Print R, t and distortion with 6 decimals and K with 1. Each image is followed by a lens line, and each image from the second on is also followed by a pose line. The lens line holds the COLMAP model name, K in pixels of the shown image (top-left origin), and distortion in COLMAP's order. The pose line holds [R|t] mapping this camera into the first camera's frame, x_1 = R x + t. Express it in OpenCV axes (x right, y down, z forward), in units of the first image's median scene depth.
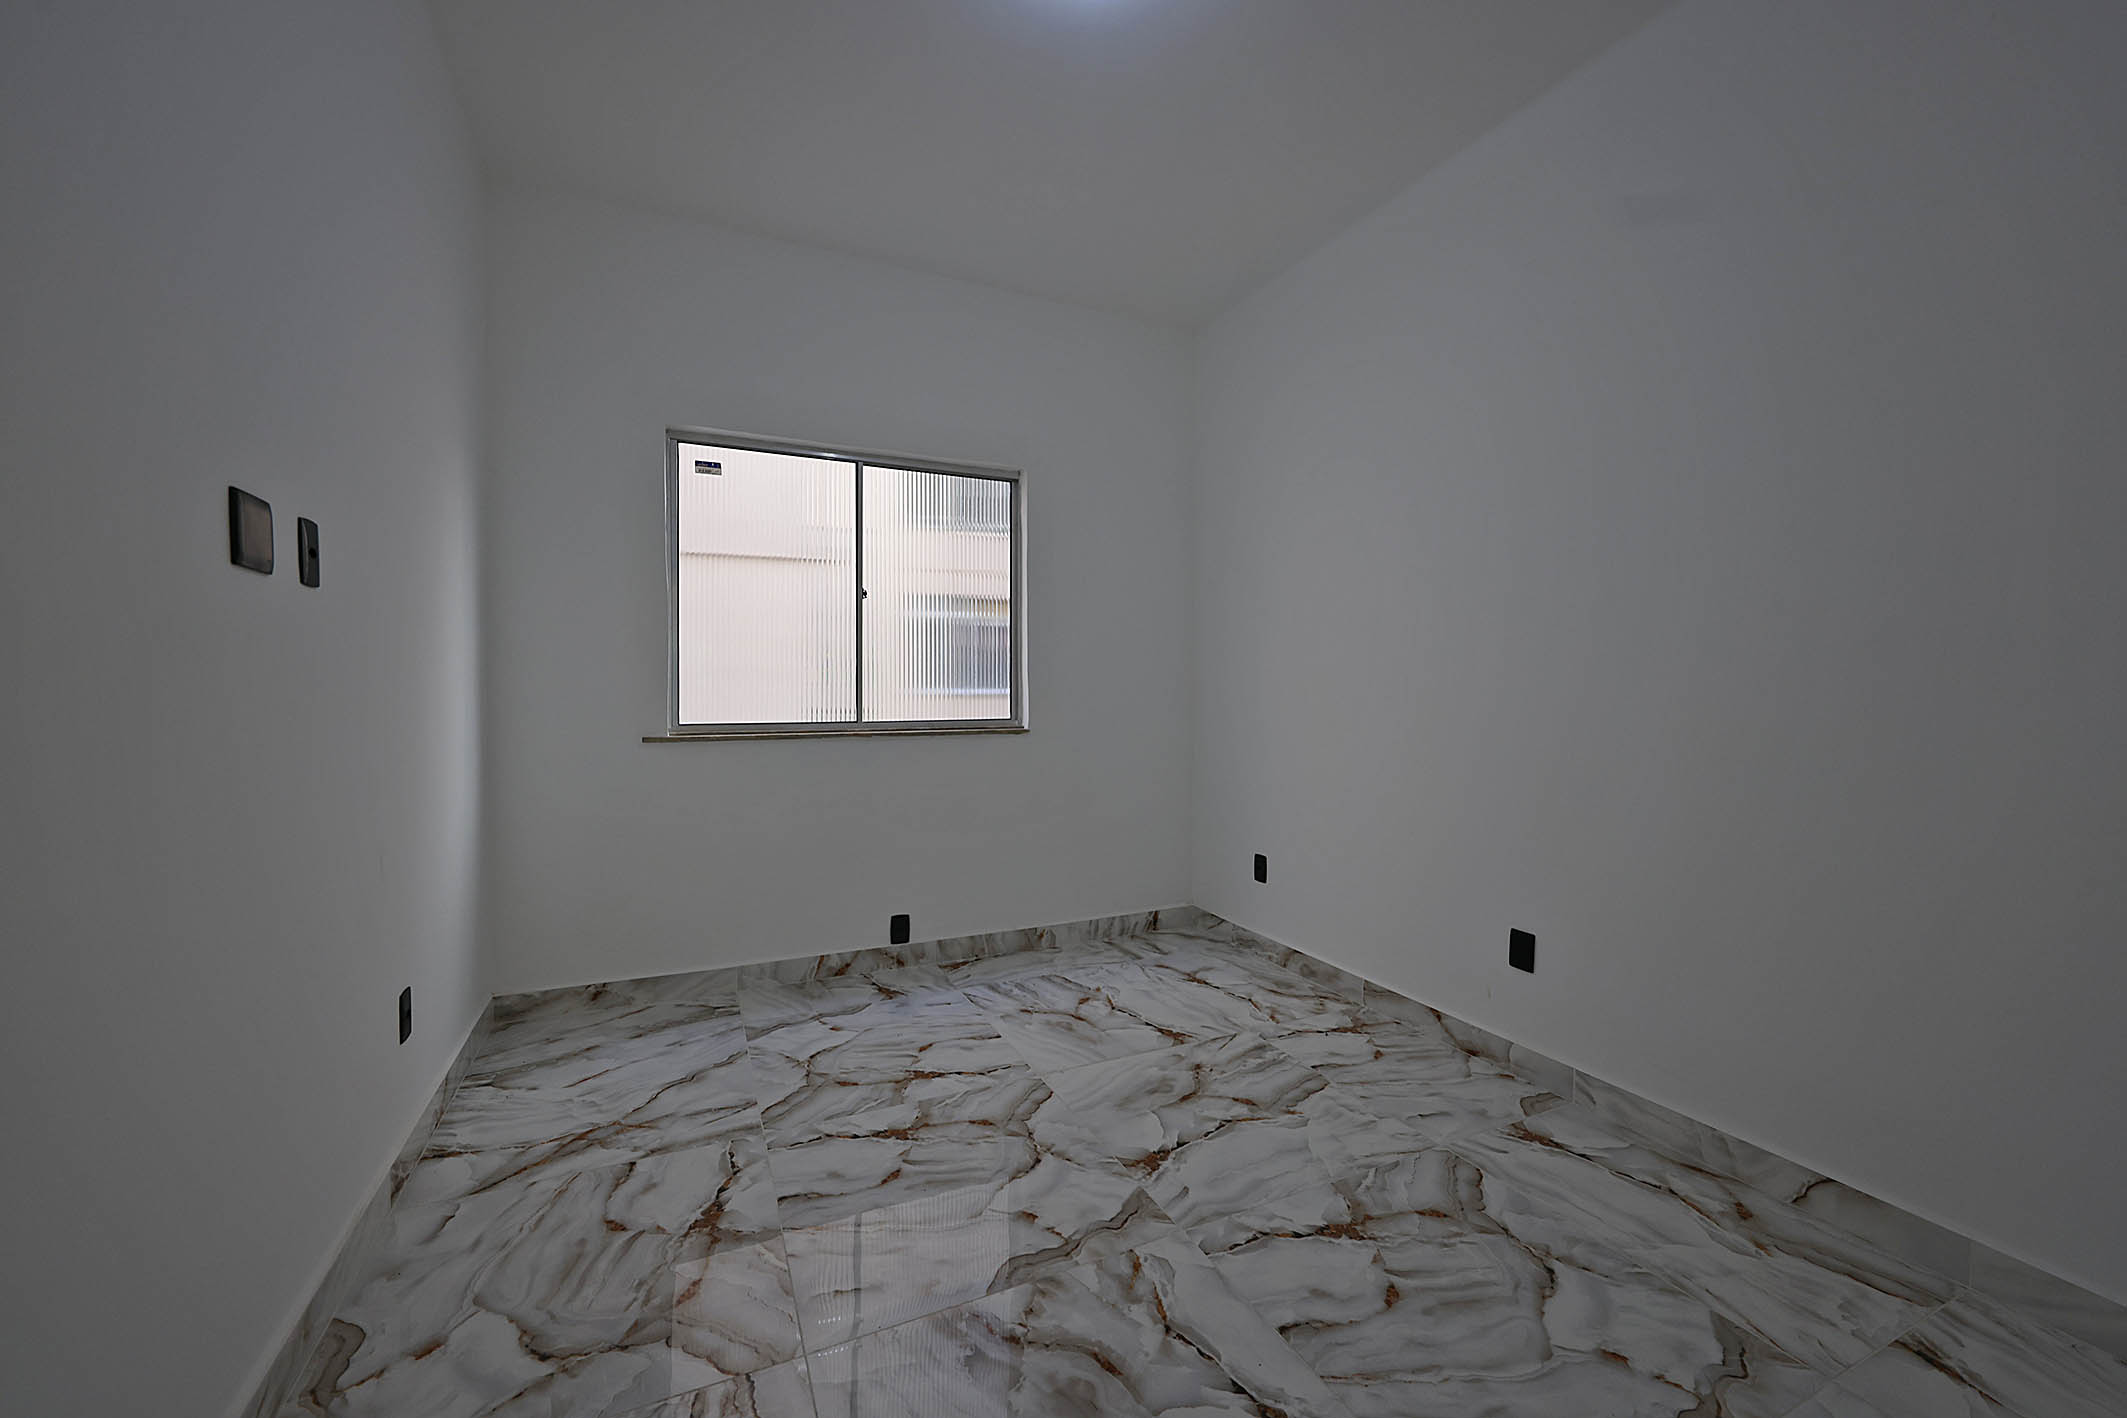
lens RADIAL K [[818.9, 0, 1060.5], [0, 818.9, 701.0], [0, 0, 1]] dist [0.002883, -0.000016]
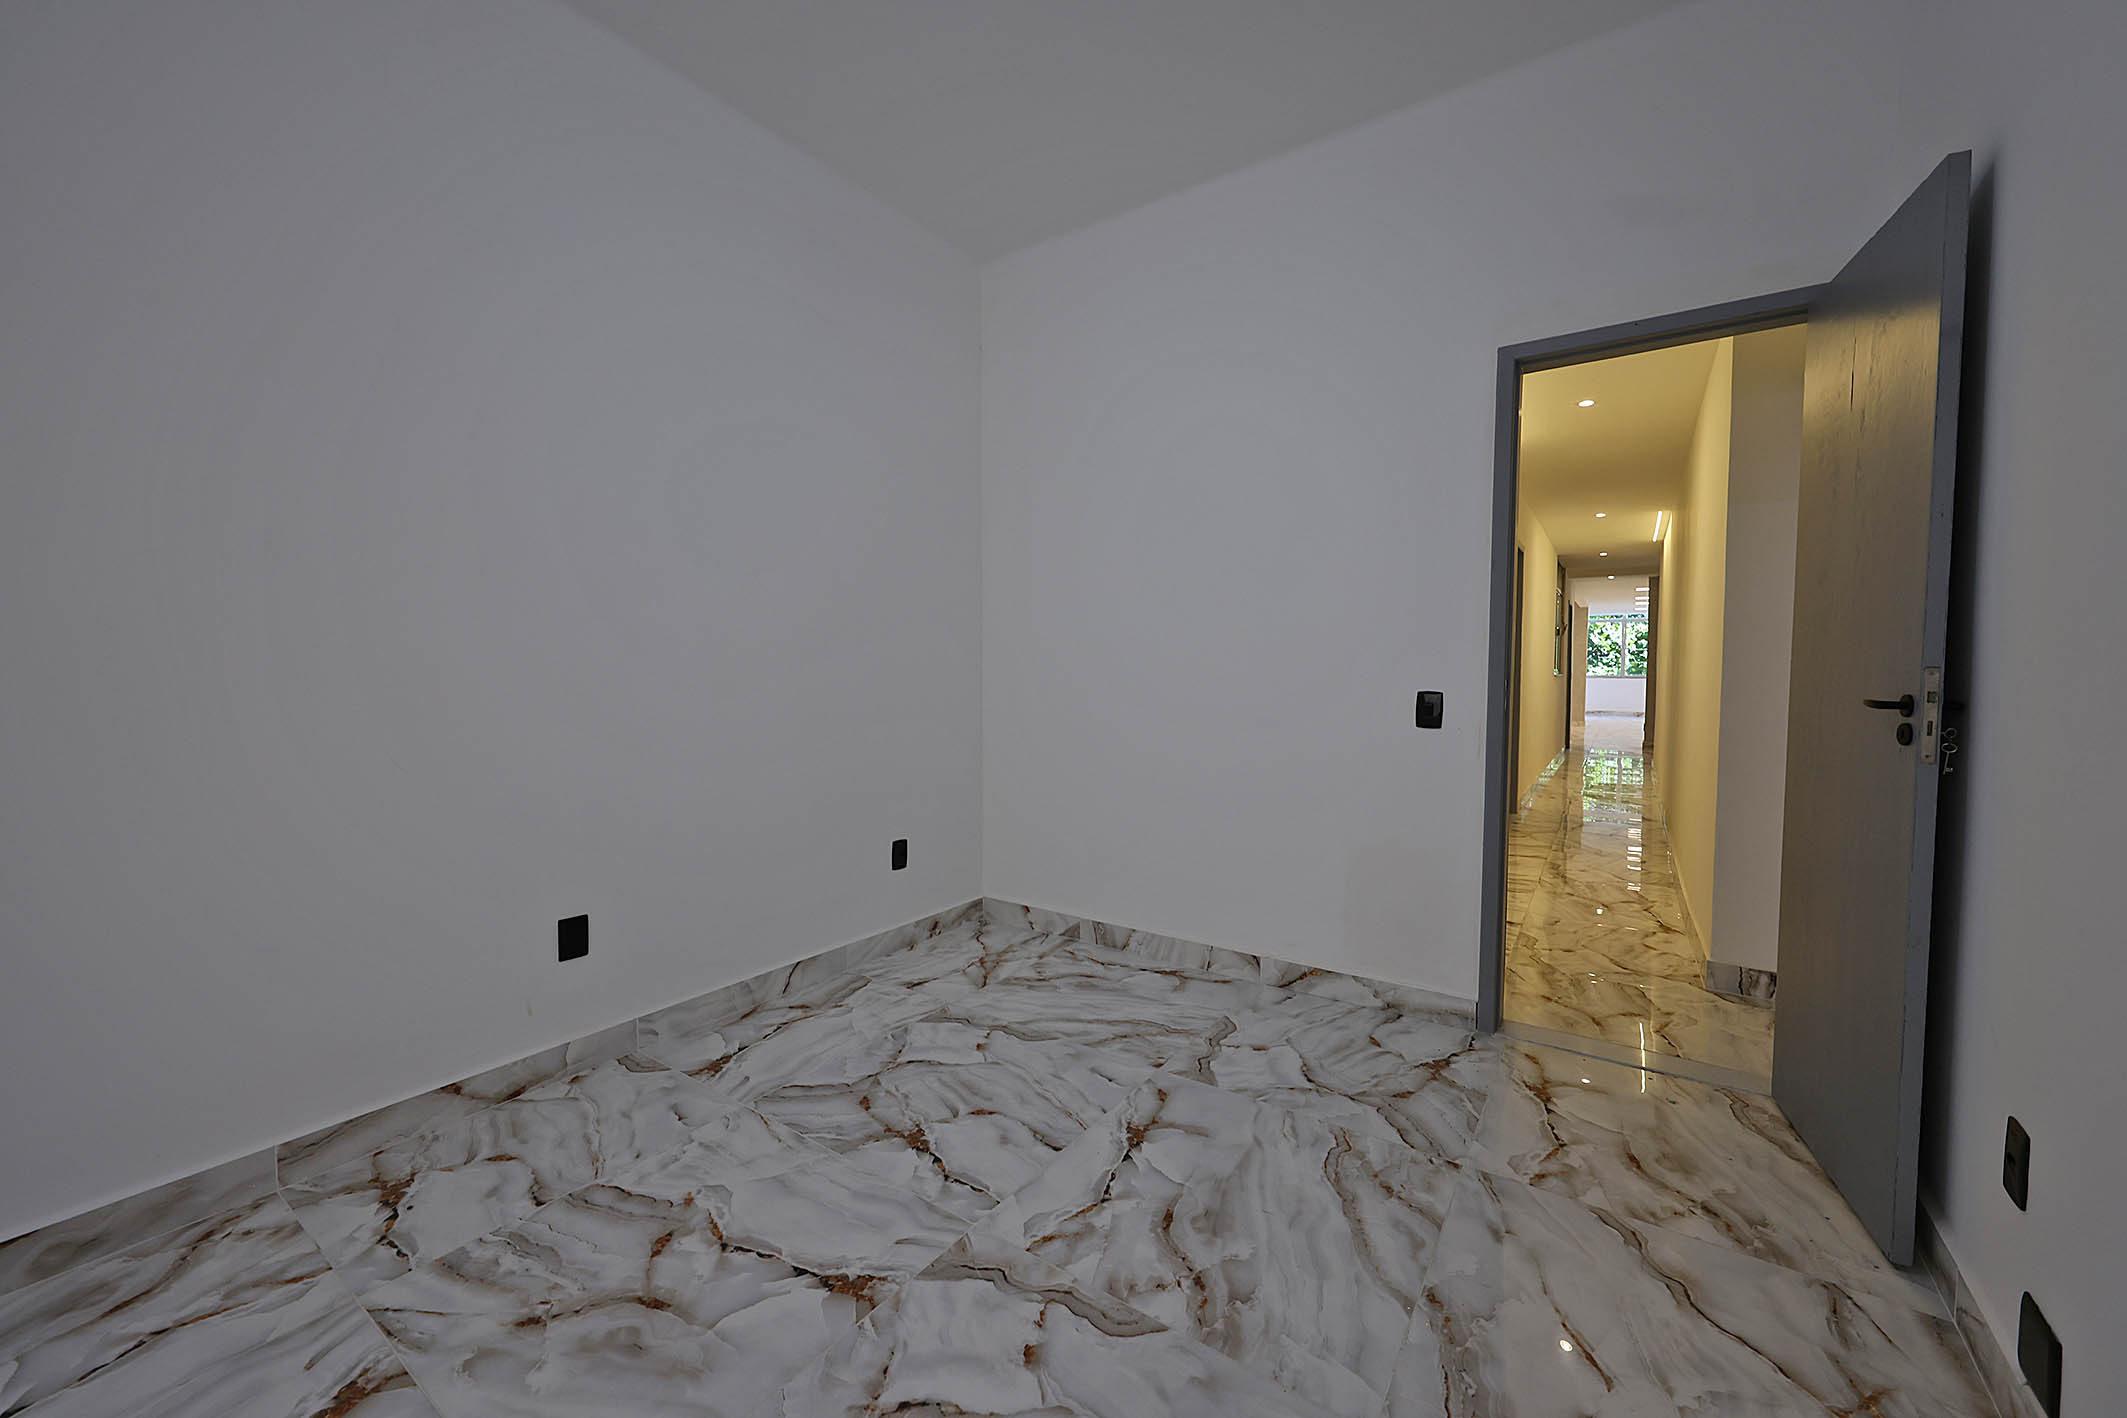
lens RADIAL K [[818.9, 0, 1060.5], [0, 818.9, 701.0], [0, 0, 1]] dist [0.002883, -0.000016]
pose [[-0.499141, -0.042680, 0.865469, -0.648164], [0.008362, 0.998503, 0.054063, -0.008368], [-0.866480, 0.034222, -0.498037, 1.273932]]
